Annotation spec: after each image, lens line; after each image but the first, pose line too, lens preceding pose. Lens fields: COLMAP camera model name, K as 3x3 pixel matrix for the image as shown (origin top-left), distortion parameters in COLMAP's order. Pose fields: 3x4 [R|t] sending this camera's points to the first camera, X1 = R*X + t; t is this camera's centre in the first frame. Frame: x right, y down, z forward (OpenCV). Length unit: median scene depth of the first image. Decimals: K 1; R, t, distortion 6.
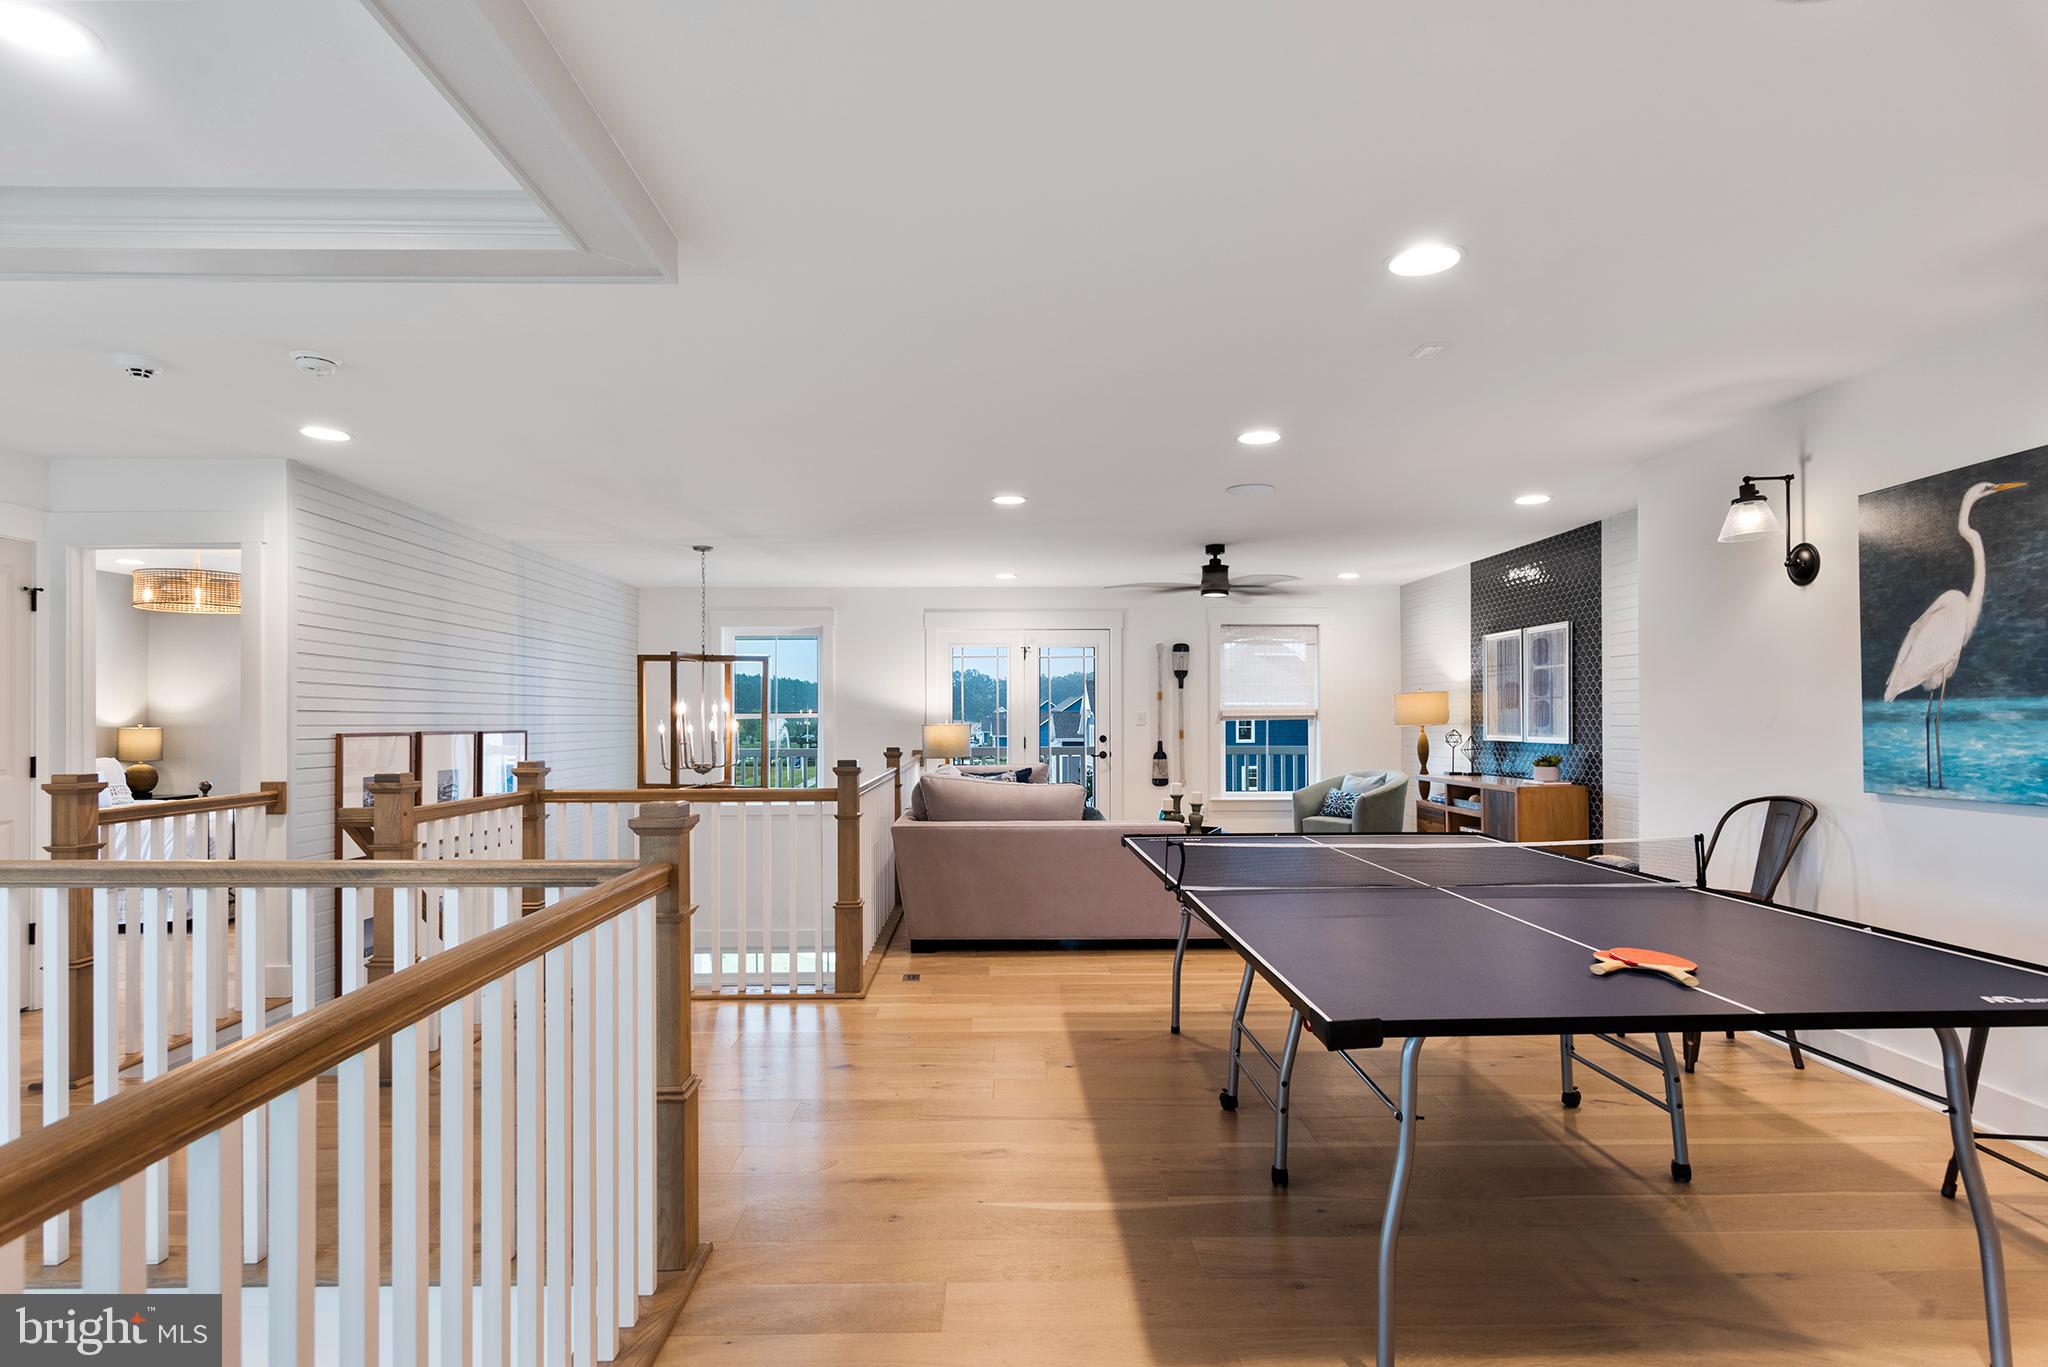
lens RADIAL K [[1056.7, 0, 1020.5], [0, 1056.7, 700.0], [0, 0, 1]] dist [-0.000378, 0.000147]
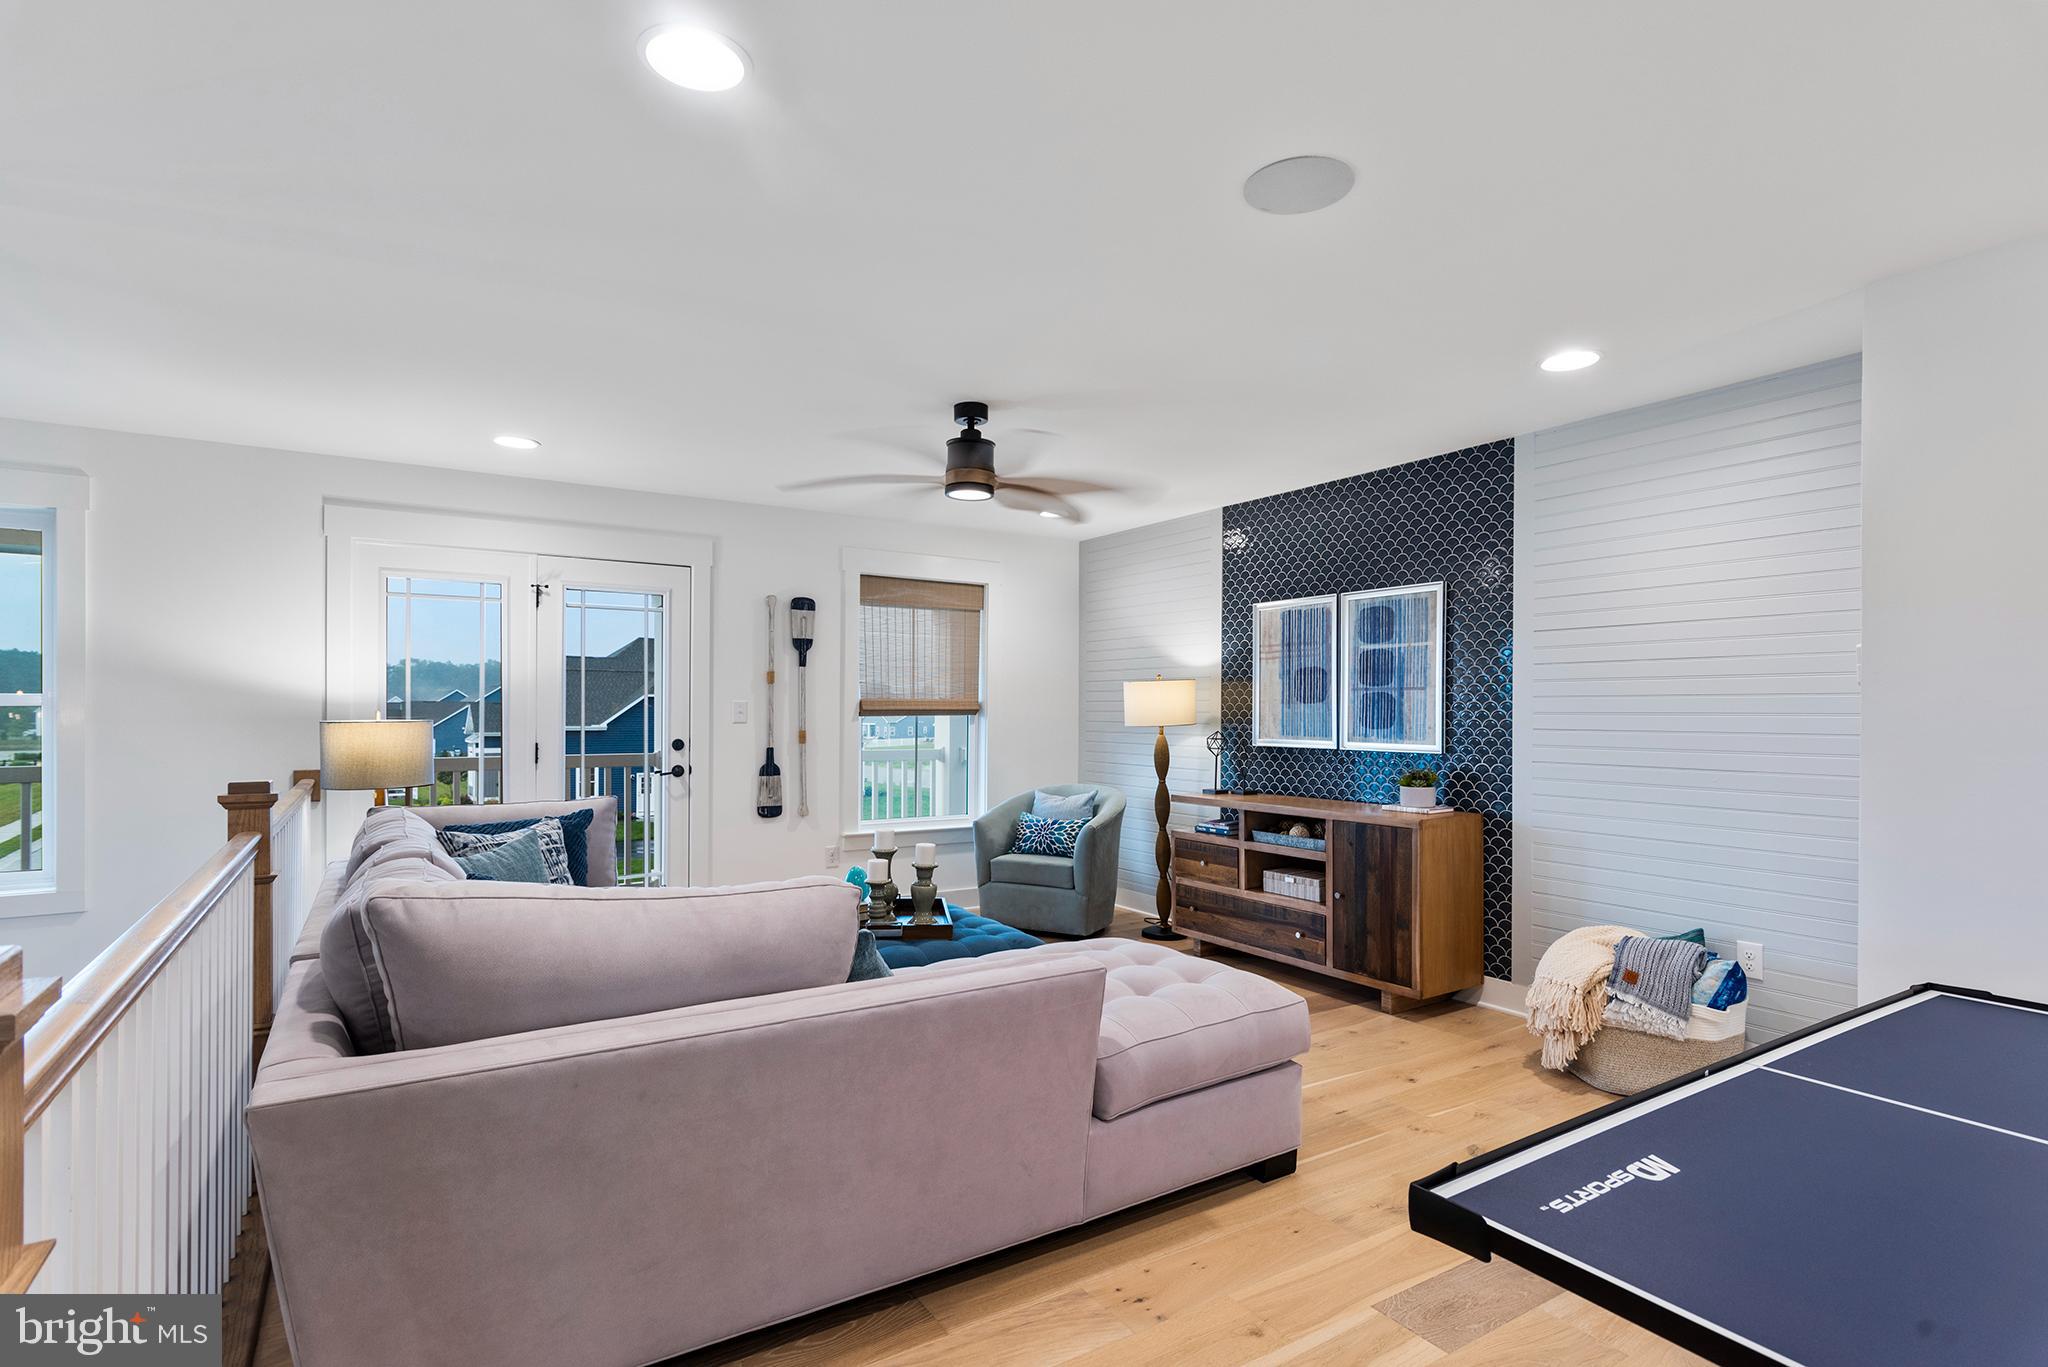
lens RADIAL K [[999.5, 0, 1027.1], [0, 999.5, 720.9], [0, 0, 1]] dist [-0.006115, 0.000085]
pose [[0.855314, 0.002519, 0.518105, -0.062059], [-0.016930, 0.999590, 0.023089, 0.007735], [-0.517834, -0.028520, 0.855006, 0.512584]]
